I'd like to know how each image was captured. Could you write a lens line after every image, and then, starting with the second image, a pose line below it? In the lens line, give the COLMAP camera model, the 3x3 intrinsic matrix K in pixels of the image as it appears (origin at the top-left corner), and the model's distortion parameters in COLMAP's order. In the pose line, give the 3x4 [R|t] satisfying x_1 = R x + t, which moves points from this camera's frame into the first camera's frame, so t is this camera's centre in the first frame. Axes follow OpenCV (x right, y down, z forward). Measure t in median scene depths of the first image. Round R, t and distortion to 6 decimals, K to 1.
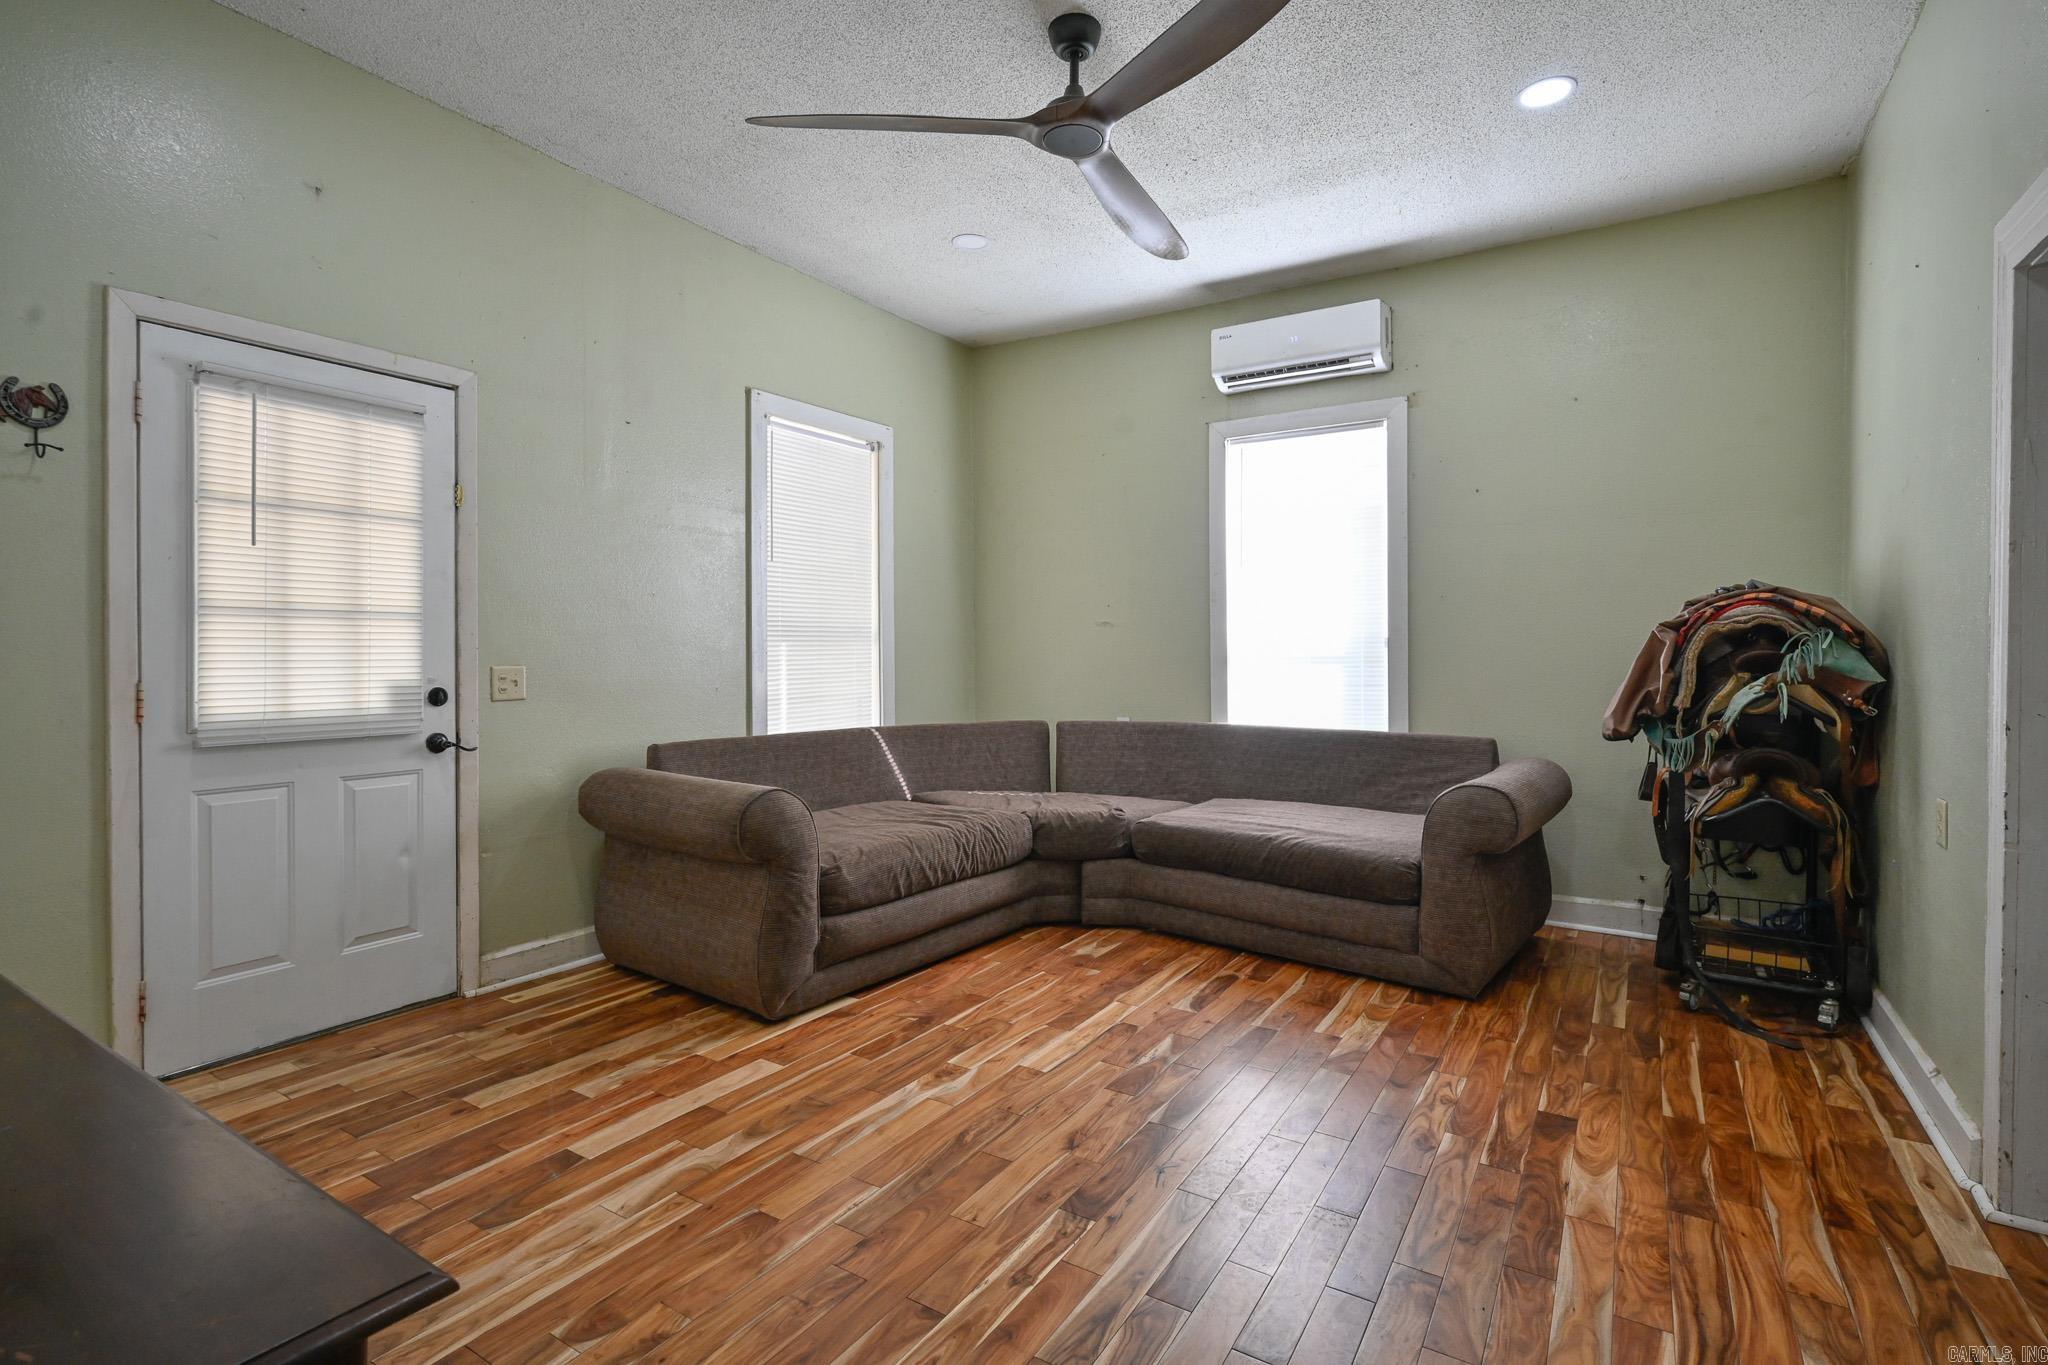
lens RADIAL K [[963.3, 0, 1033.9], [0, 963.3, 662.4], [0, 0, 1]] dist [-0.001869, -0.000059]
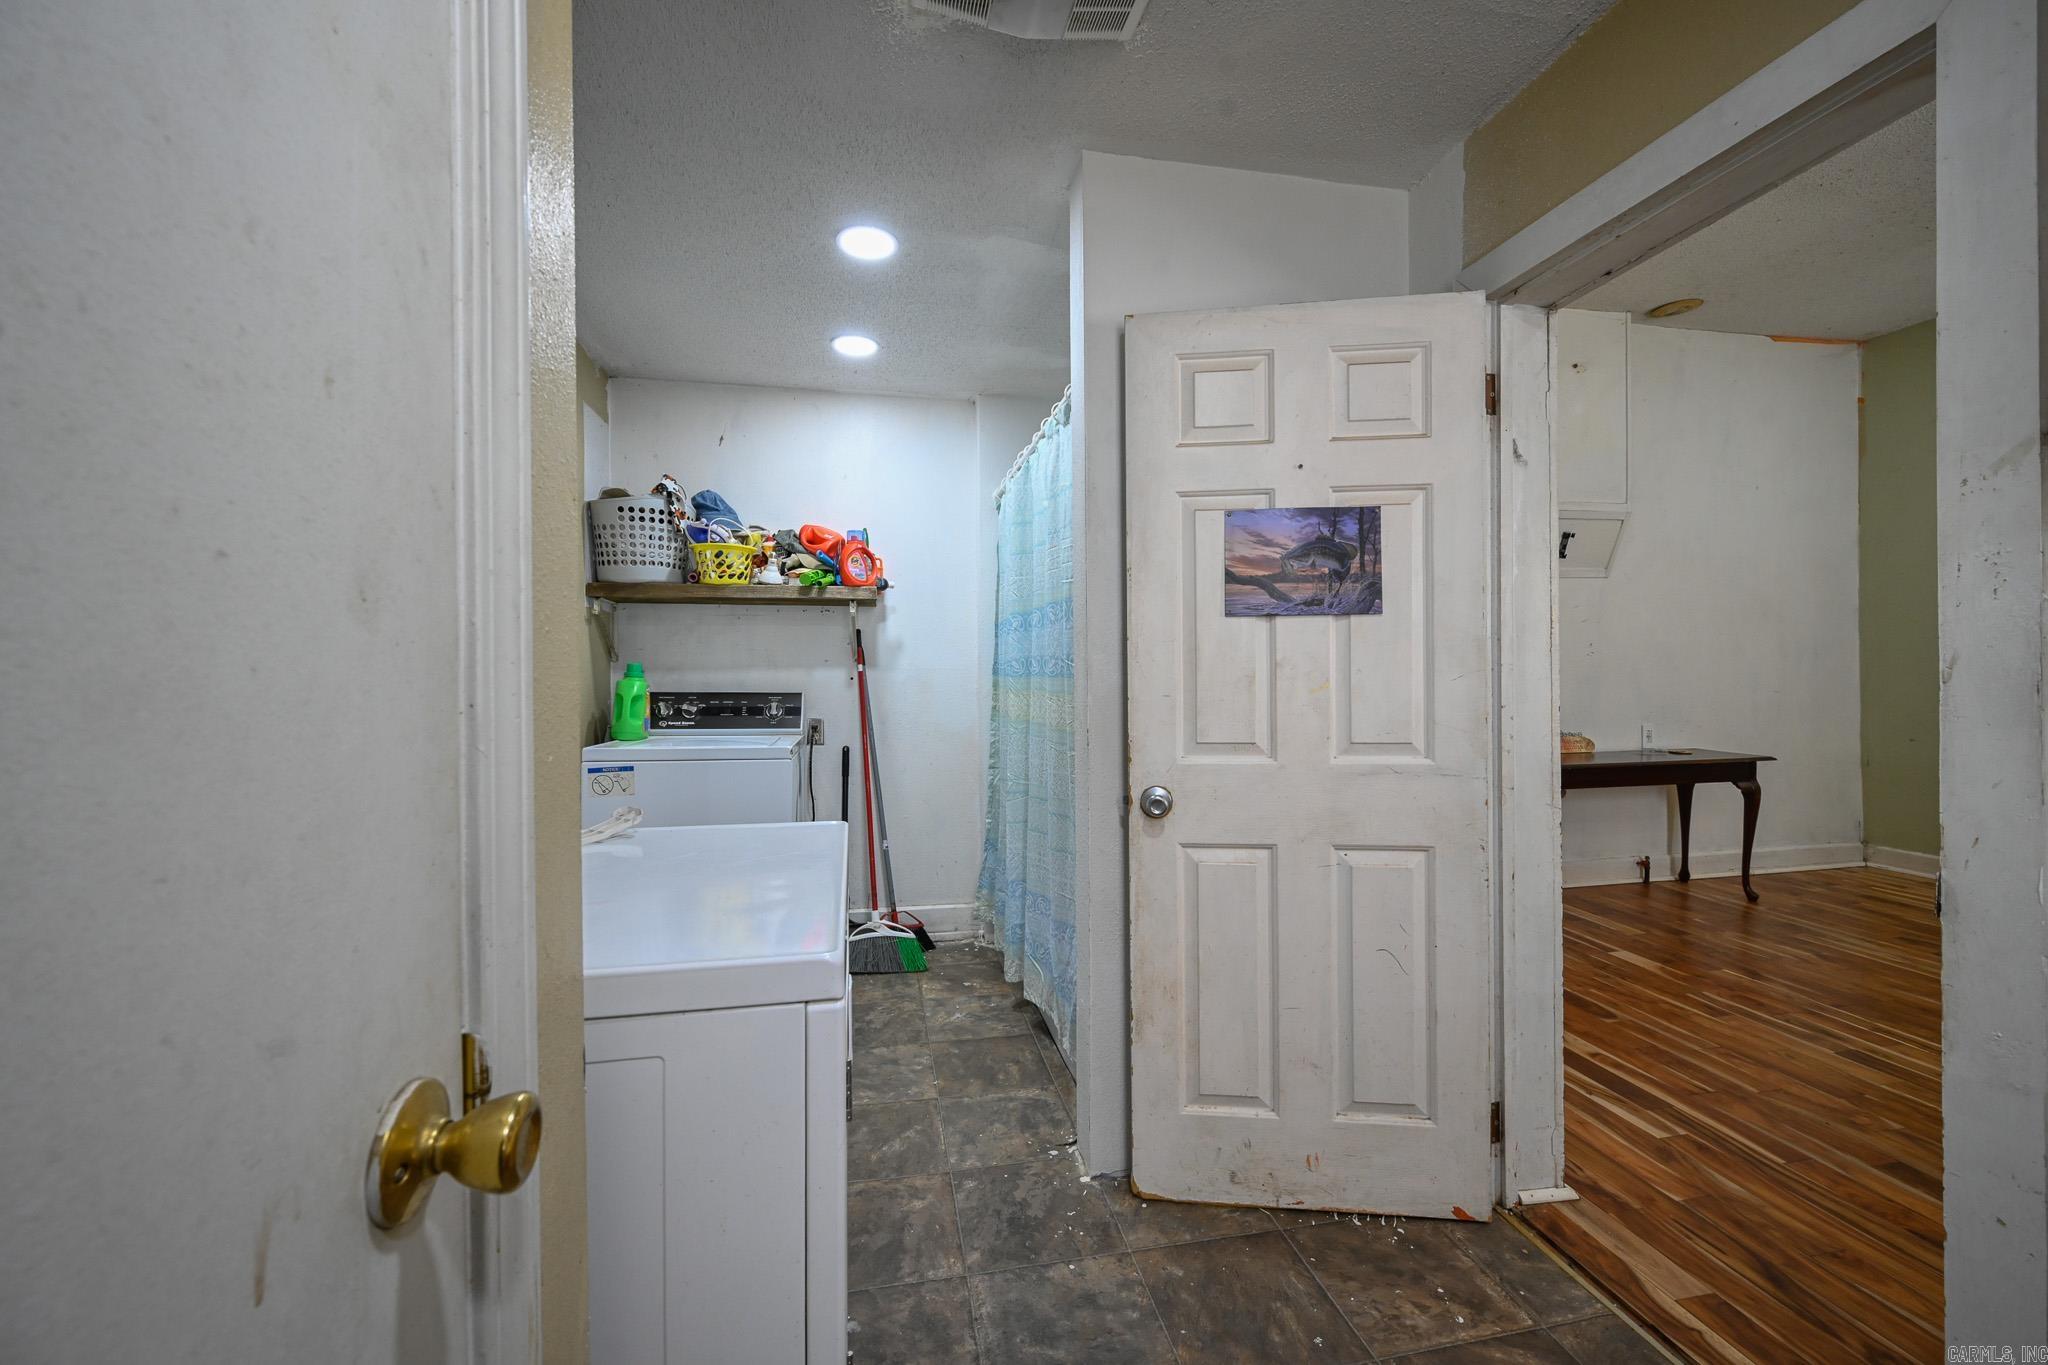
lens RADIAL K [[797.2, 0, 1026.7], [0, 797.2, 681.8], [0, 0, 1]] dist [-0.001937, 0.000090]
pose [[-0.737822, 0.012420, -0.674881, 1.131416], [0.001878, 0.999865, 0.016347, 0.004438], [0.674993, 0.010794, -0.737745, 0.570569]]
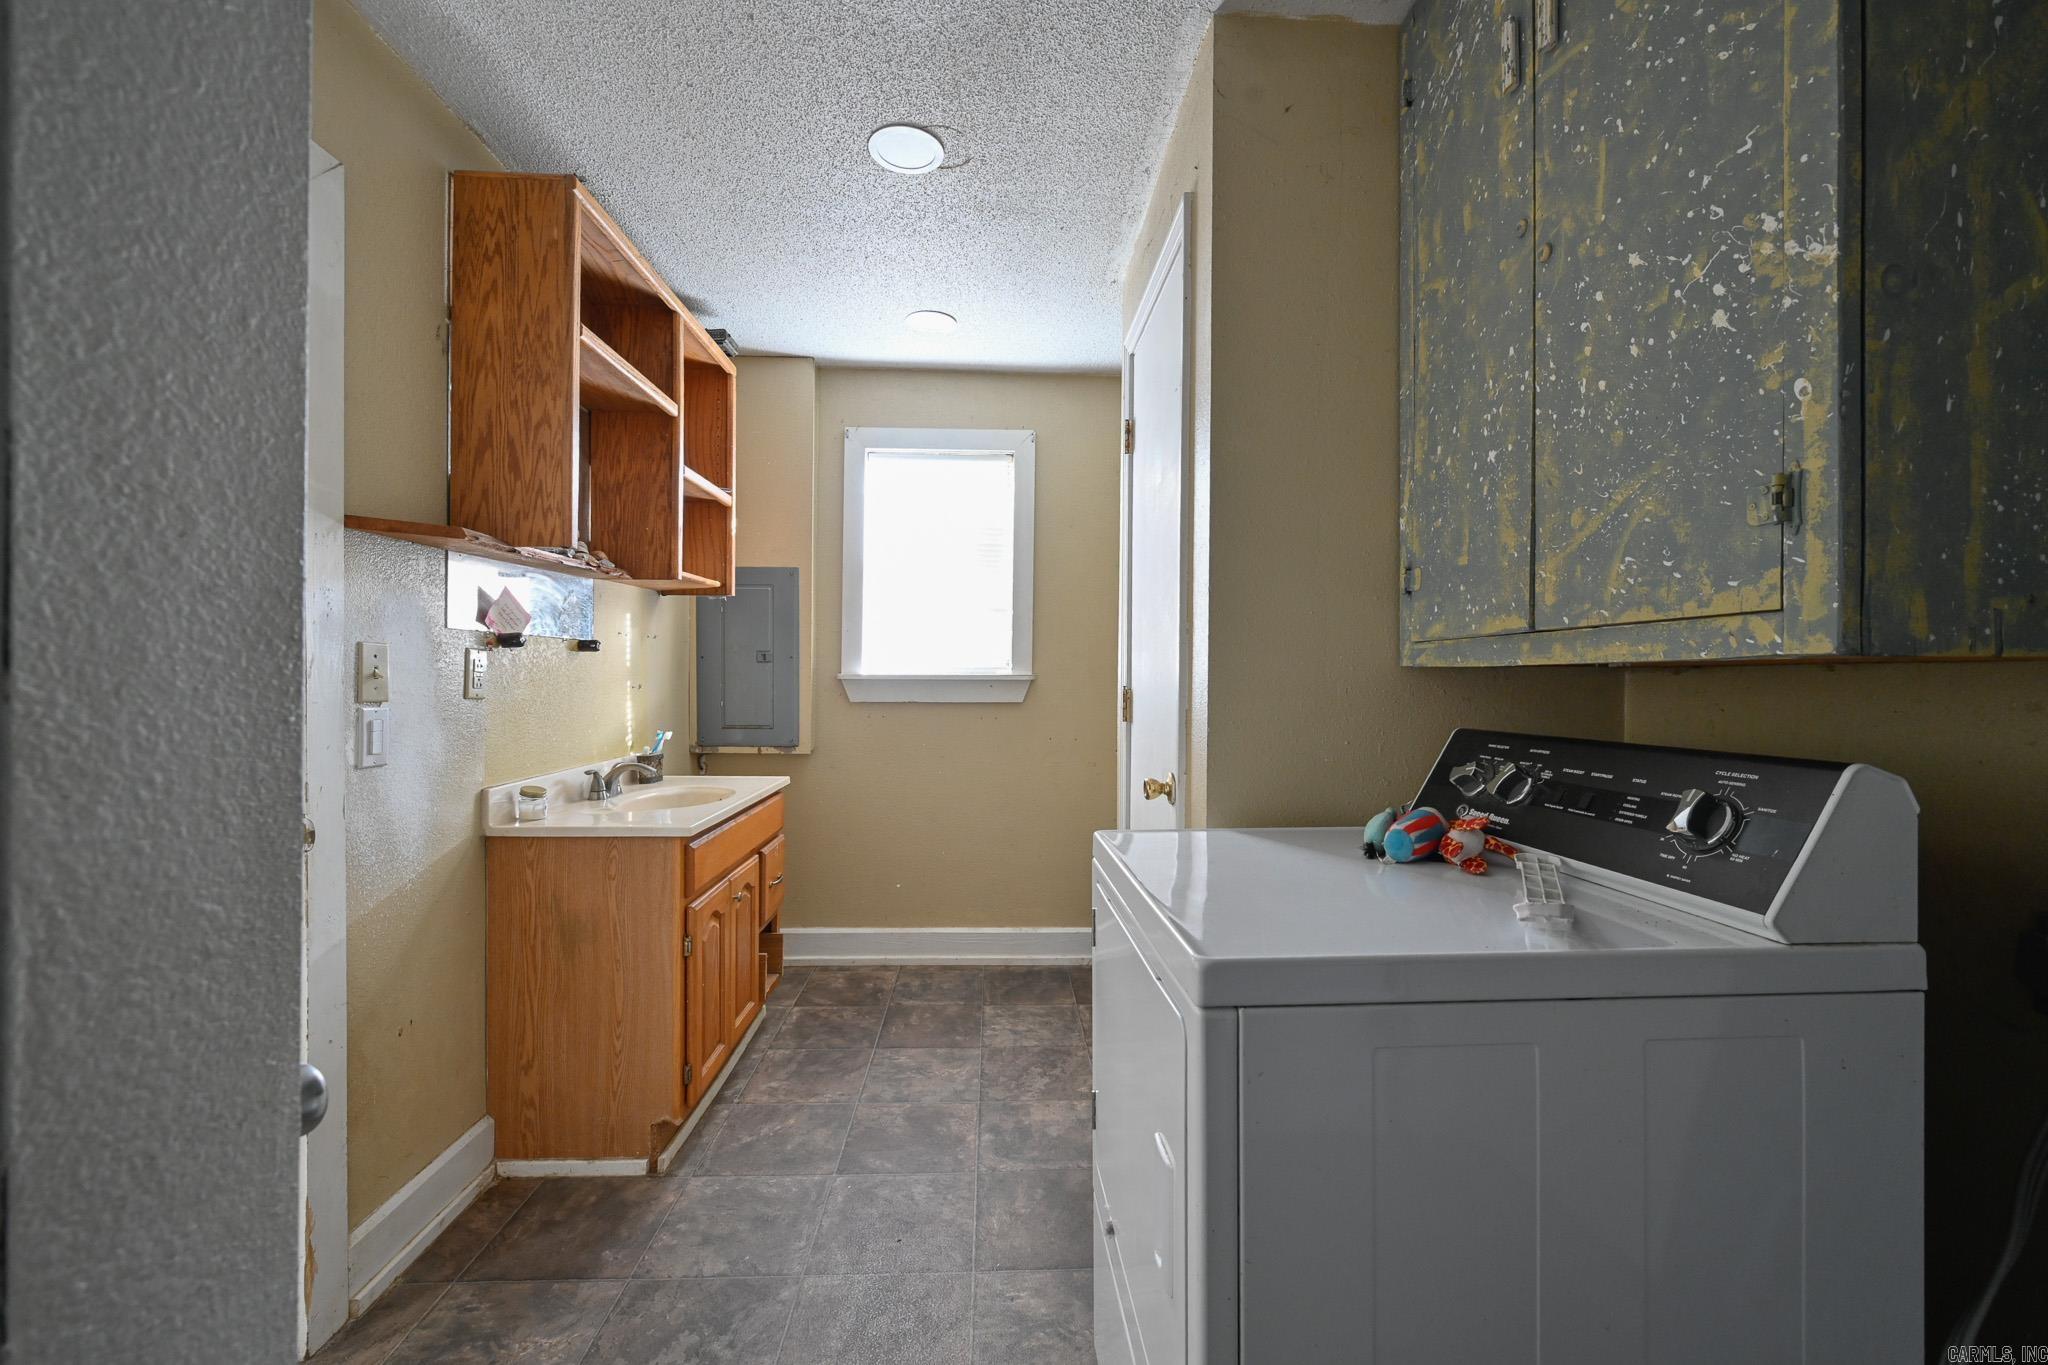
lens RADIAL K [[848.4, 0, 1024.0], [0, 848.4, 682.5], [0, 0, 1]] dist [0.001040, 0.000052]
pose [[0.831051, 0.002585, 0.556190, 0.712971], [-0.002488, 0.999996, -0.000930, 0.009237], [-0.556190, -0.000611, 0.831055, 0.035365]]
